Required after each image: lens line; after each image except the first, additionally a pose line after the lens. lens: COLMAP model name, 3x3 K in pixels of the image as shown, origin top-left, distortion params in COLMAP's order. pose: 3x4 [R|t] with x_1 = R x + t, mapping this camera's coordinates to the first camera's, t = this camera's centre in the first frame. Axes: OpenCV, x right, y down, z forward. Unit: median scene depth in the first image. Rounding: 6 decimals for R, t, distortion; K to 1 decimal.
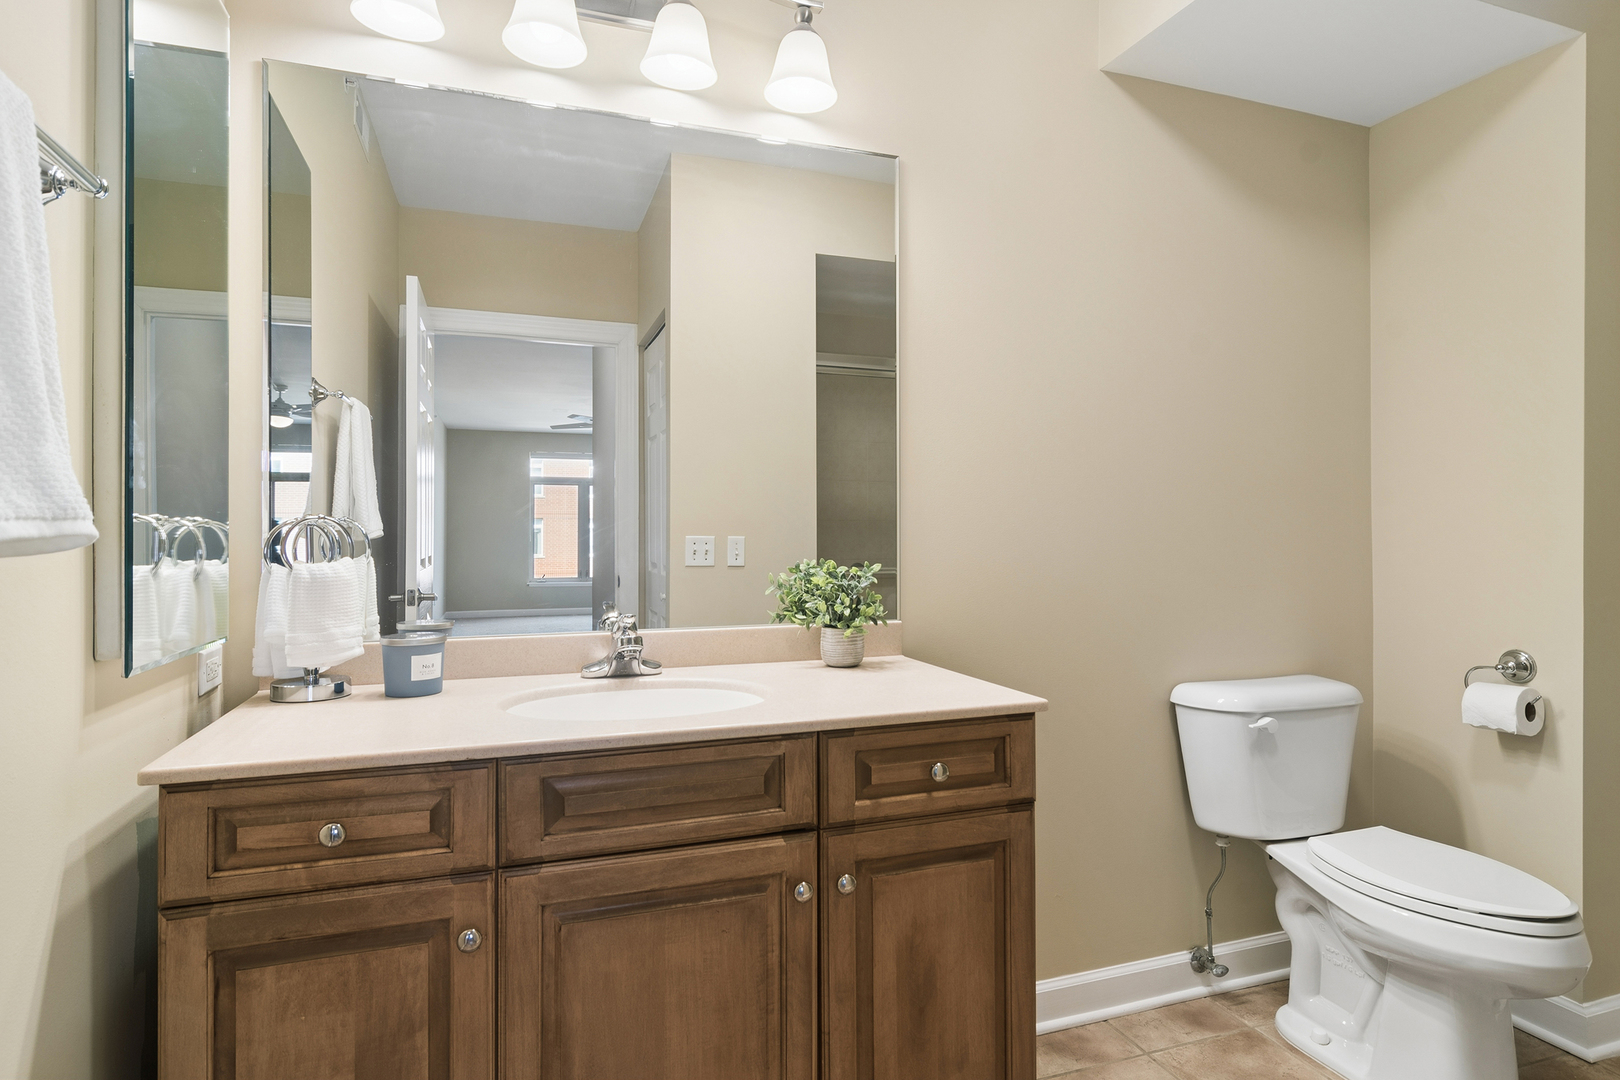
lens RADIAL K [[901.9, 0, 811.6], [0, 901.9, 532.6], [0, 0, 1]] dist [-0.003016, 0.000621]
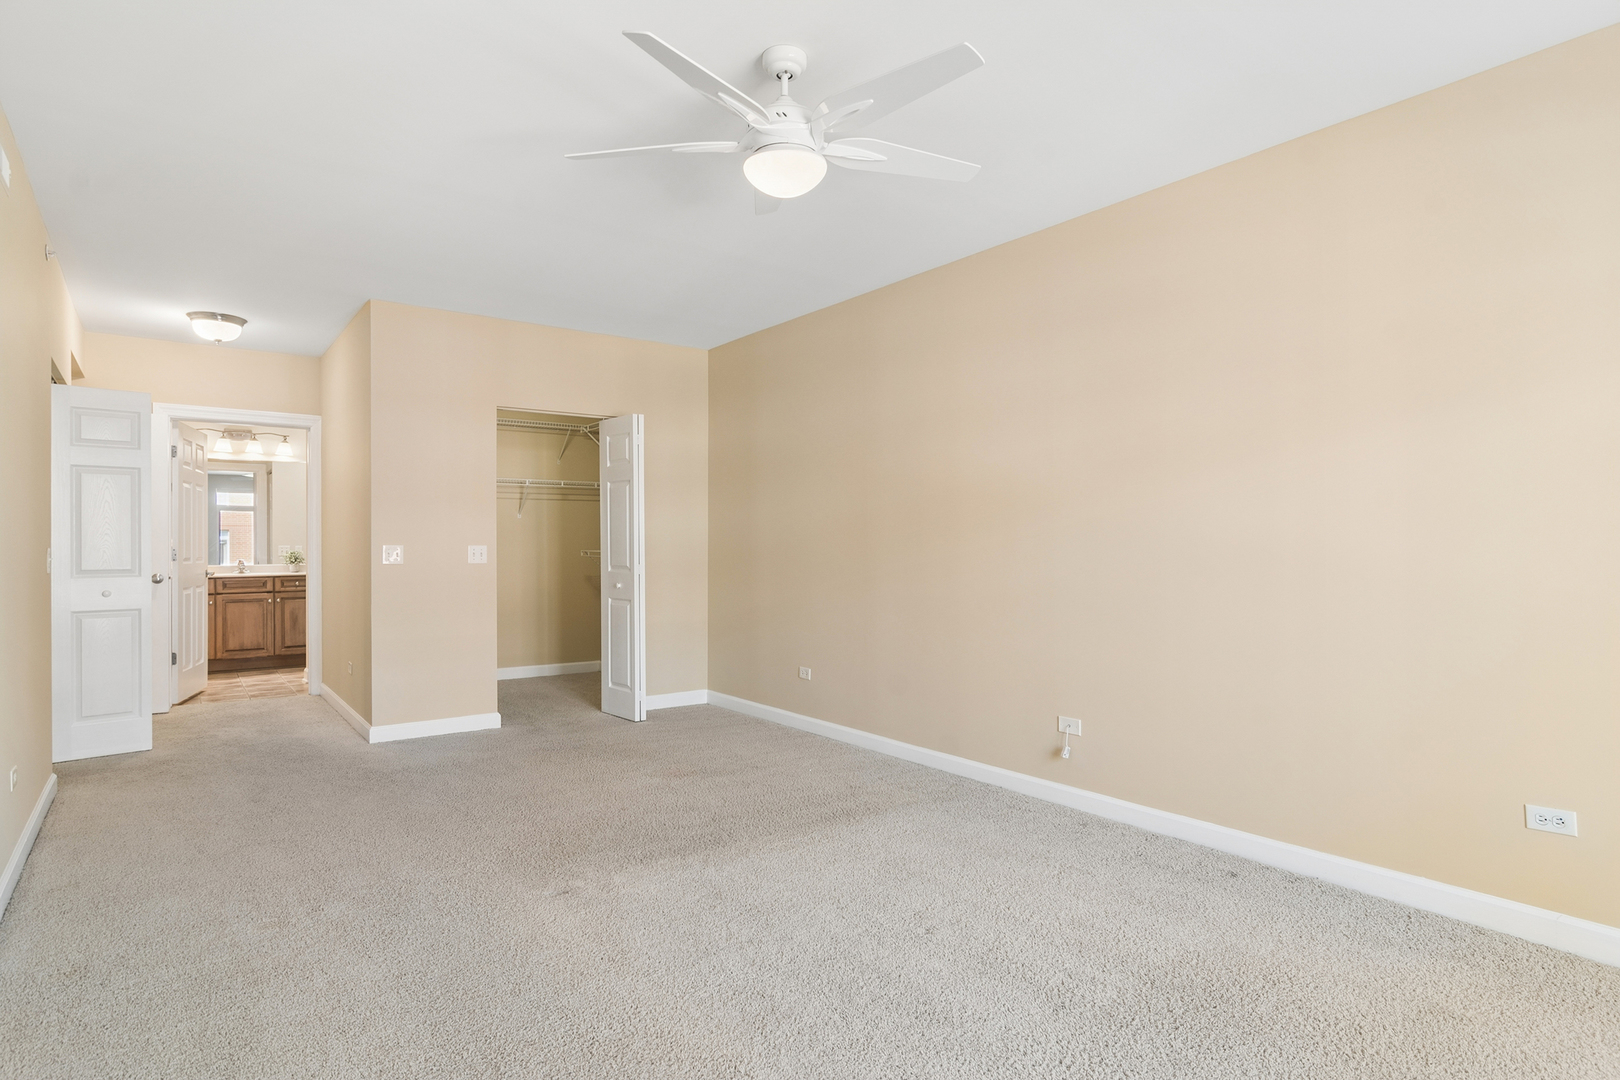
lens RADIAL K [[901.9, 0, 812.9], [0, 901.9, 539.4], [0, 0, 1]] dist [-0.003016, 0.000621]
pose [[0.960057, -0.007427, 0.279705, 1.860434], [0.007539, 0.999971, 0.000677, -0.010179], [-0.279702, 0.001459, 0.960086, -6.061894]]
